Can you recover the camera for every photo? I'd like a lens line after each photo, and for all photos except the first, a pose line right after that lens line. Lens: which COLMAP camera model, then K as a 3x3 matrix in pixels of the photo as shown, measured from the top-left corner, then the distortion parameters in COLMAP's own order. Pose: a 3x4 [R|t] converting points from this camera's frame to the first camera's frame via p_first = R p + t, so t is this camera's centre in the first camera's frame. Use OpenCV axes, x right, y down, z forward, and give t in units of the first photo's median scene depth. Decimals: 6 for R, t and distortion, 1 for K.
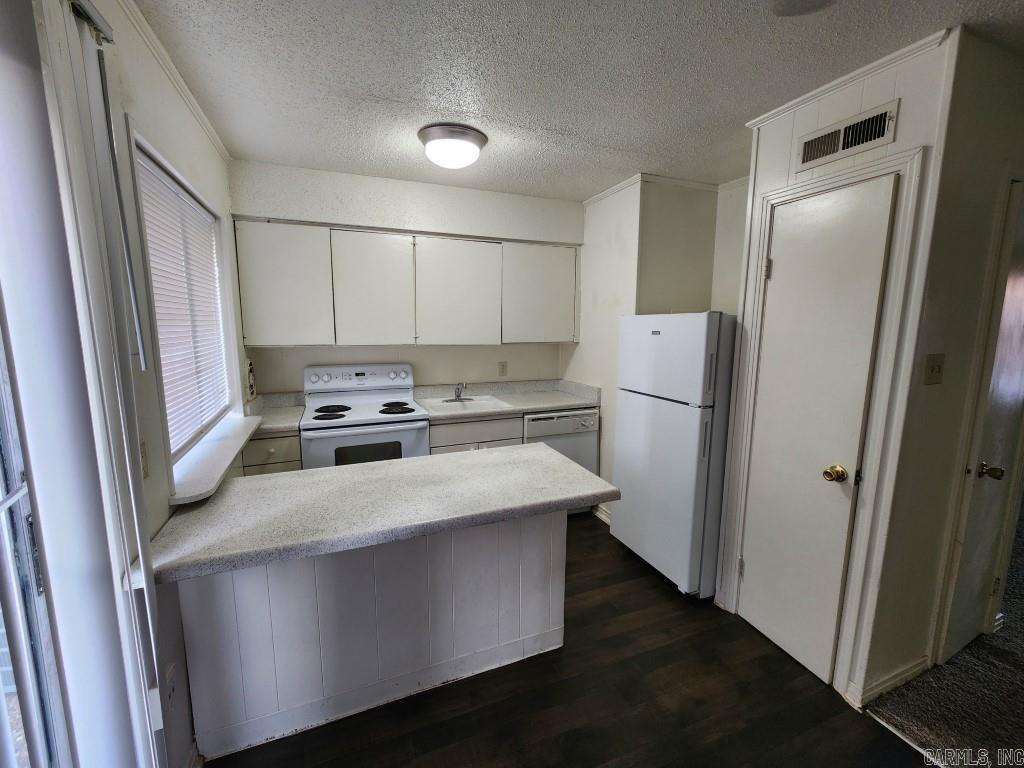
lens RADIAL K [[416.5, 0, 505.4], [0, 416.5, 380.9], [0, 0, 1]] dist [-0.001205, 0.000166]
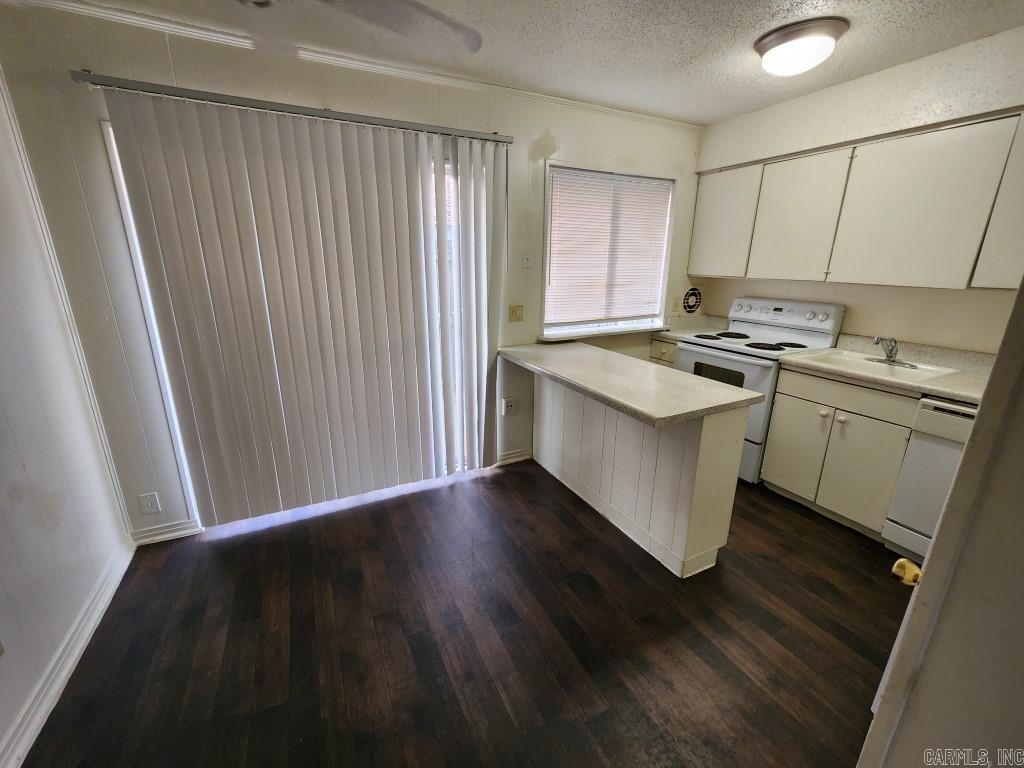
lens RADIAL K [[416.5, 0, 505.4], [0, 416.5, 380.9], [0, 0, 1]] dist [-0.001205, 0.000166]
pose [[0.078505, 0.274028, -0.958512, 0.684585], [-0.141715, 0.954783, 0.261355, -0.023468], [0.986790, 0.115318, 0.113789, 0.292083]]
